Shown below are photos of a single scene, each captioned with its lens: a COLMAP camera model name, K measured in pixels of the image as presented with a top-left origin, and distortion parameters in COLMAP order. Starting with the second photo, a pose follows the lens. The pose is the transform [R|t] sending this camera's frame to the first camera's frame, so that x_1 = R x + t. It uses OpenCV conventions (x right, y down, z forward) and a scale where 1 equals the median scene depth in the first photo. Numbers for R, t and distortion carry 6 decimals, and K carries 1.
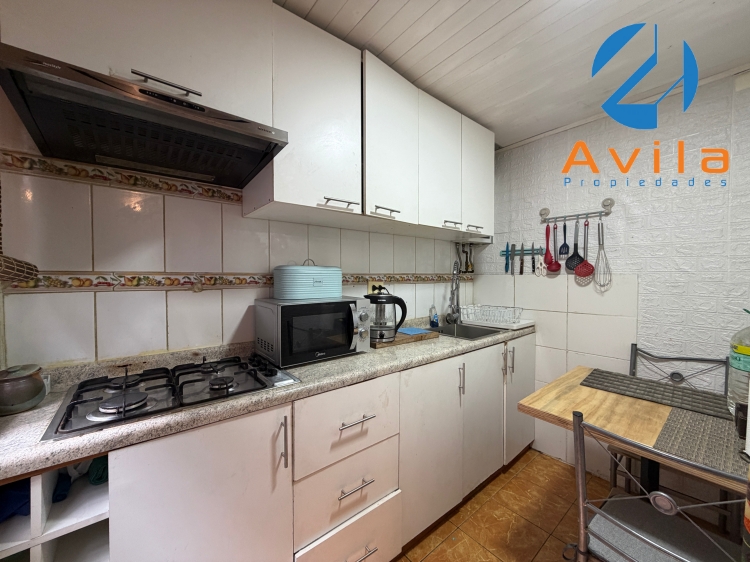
lens RADIAL K [[297.5, 0, 373.9], [0, 297.5, 282.5], [0, 0, 1]] dist [-0.000531, 0.000110]
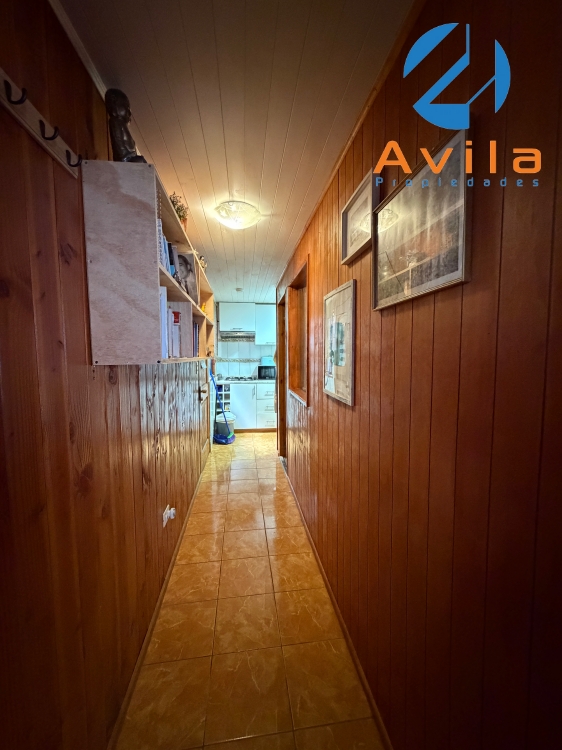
lens RADIAL K [[297.5, 0, 281.0], [0, 297.5, 375.0], [0, 0, 1]] dist [-0.000531, 0.000110]
pose [[0.849491, 0.035070, -0.526436, 2.404333], [-0.006014, 0.998367, 0.056804, -0.049836], [0.527569, -0.045088, 0.848315, -2.717024]]
